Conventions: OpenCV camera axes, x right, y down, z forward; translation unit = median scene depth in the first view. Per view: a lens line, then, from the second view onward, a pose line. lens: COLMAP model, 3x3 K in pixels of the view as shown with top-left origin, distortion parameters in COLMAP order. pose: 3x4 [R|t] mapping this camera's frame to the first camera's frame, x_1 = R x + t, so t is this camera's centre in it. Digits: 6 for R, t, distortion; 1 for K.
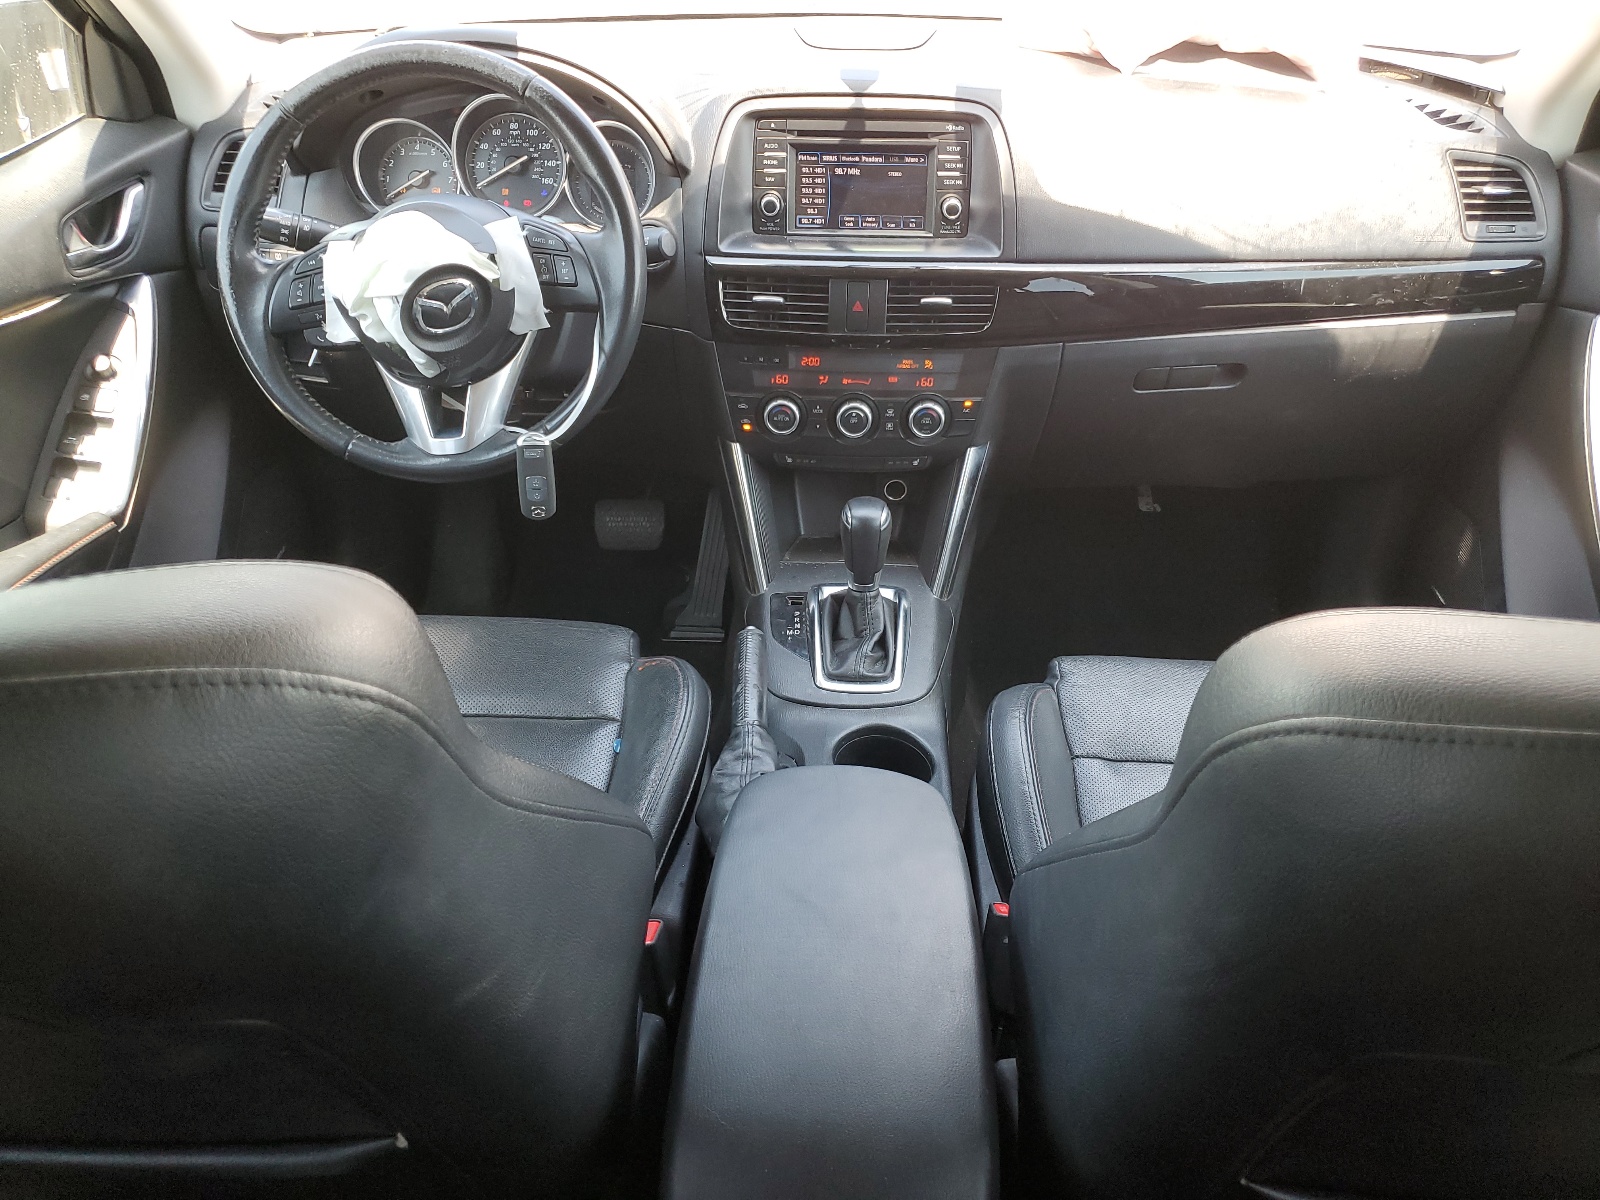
lens RADIAL K [[1217.4, 0, 794.0], [0, 1217.4, 599.5], [0, 0, 1]] dist [-0.004380, -0.002132]
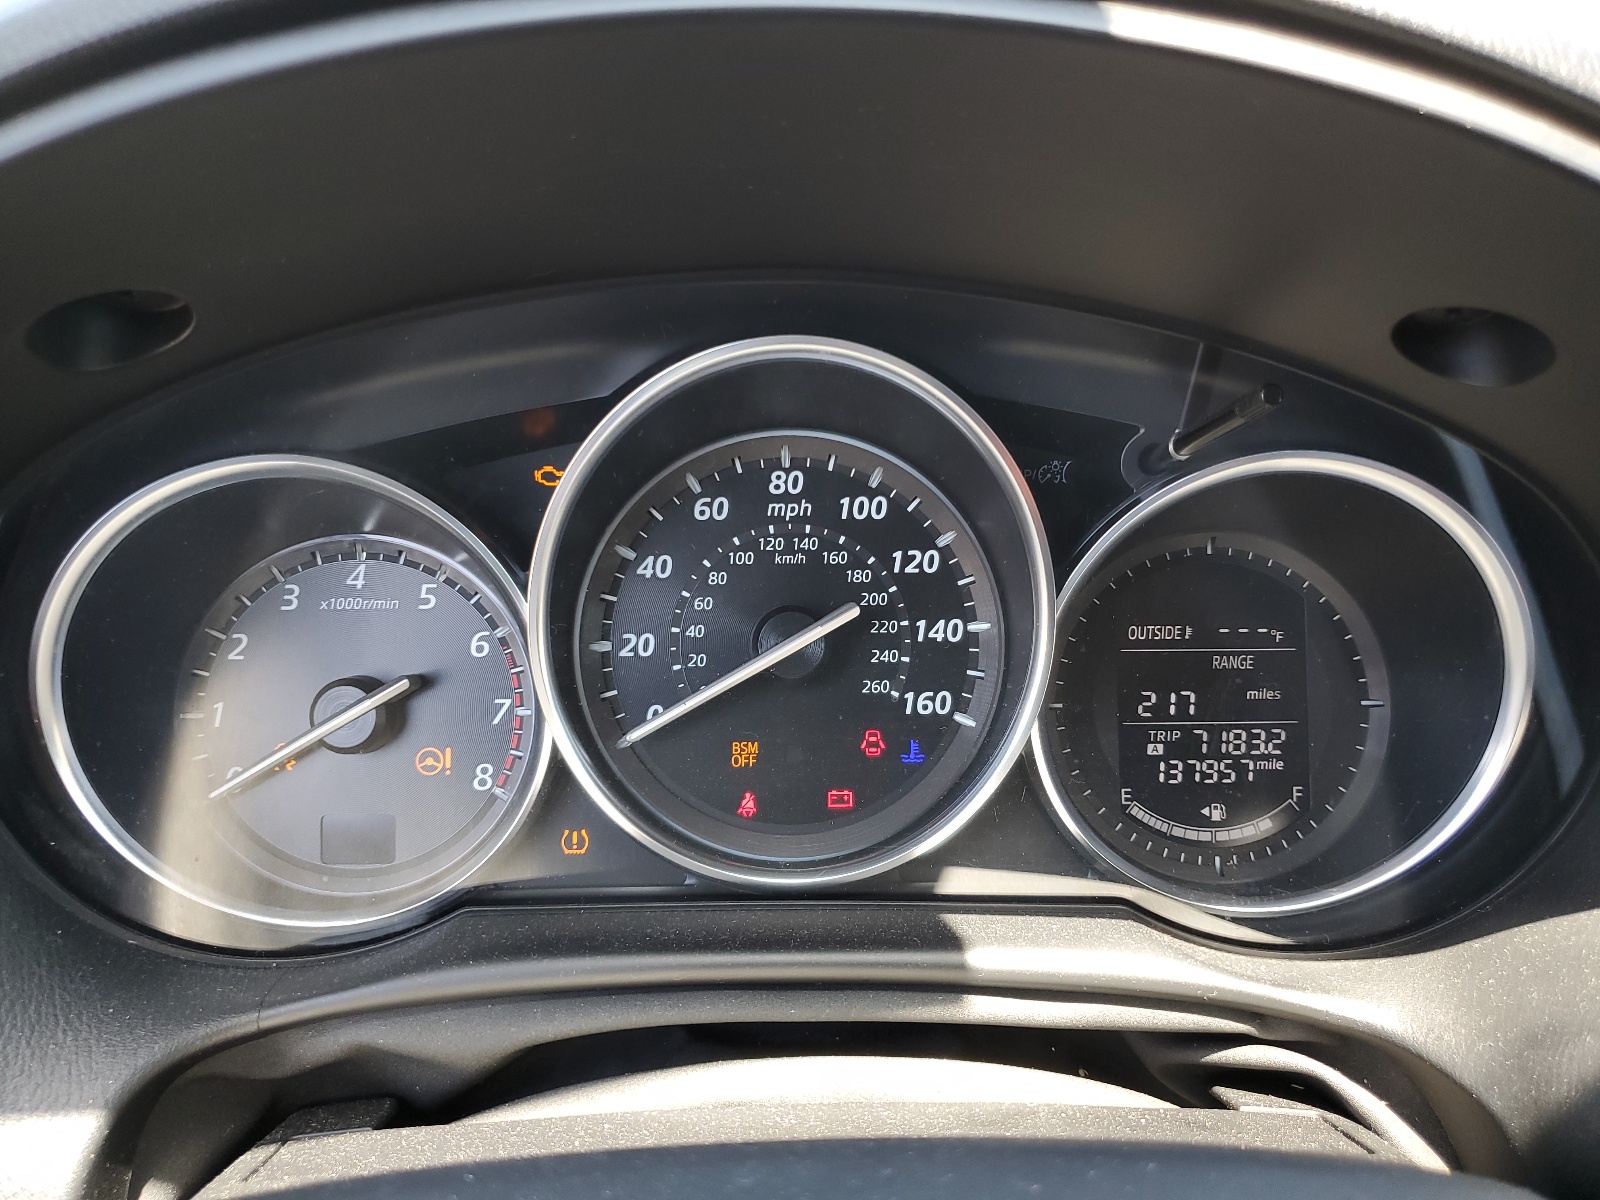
lens RADIAL K [[1217.4, 0, 803.0], [0, 1217.4, 603.7], [0, 0, 1]] dist [-0.004380, -0.002132]
pose [[0.995262, -0.027082, 0.093380, -0.249183], [0.049862, 0.966681, -0.251079, -0.306860], [-0.083469, 0.254546, 0.963452, 0.777408]]
